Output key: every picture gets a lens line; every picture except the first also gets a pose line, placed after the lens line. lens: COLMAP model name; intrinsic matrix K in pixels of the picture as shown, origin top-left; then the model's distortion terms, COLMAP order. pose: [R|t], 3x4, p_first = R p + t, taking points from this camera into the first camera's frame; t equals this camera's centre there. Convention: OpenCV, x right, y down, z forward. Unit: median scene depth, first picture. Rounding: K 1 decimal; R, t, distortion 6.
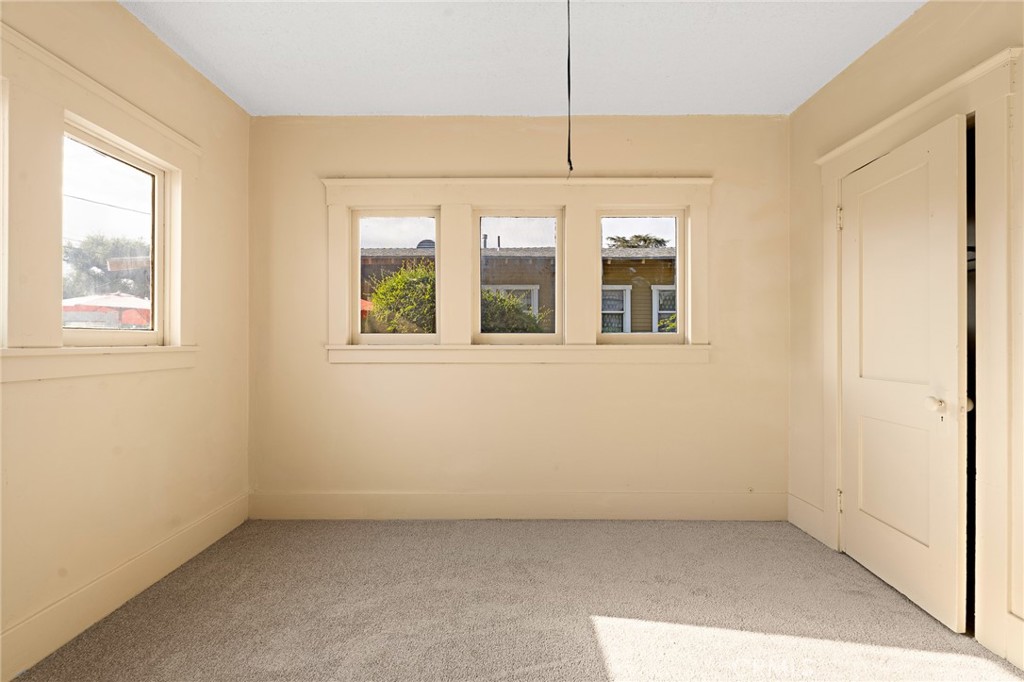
lens RADIAL K [[446.4, 0, 511.8], [0, 446.4, 343.1], [0, 0, 1]] dist [-0.002634, 0.000181]
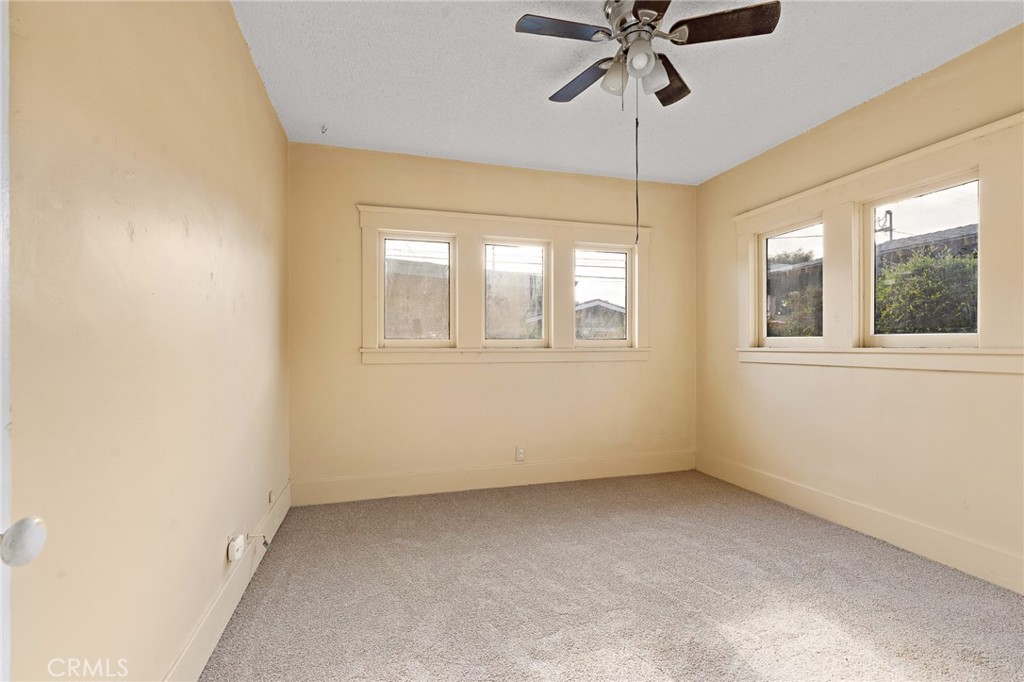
lens RADIAL K [[446.4, 0, 508.5], [0, 446.4, 343.4], [0, 0, 1]] dist [-0.002634, 0.000181]
pose [[0.290579, -0.006116, -0.956831, 0.601019], [0.001432, 0.999981, -0.005956, -0.000646], [0.956850, 0.000360, 0.290582, 0.013854]]
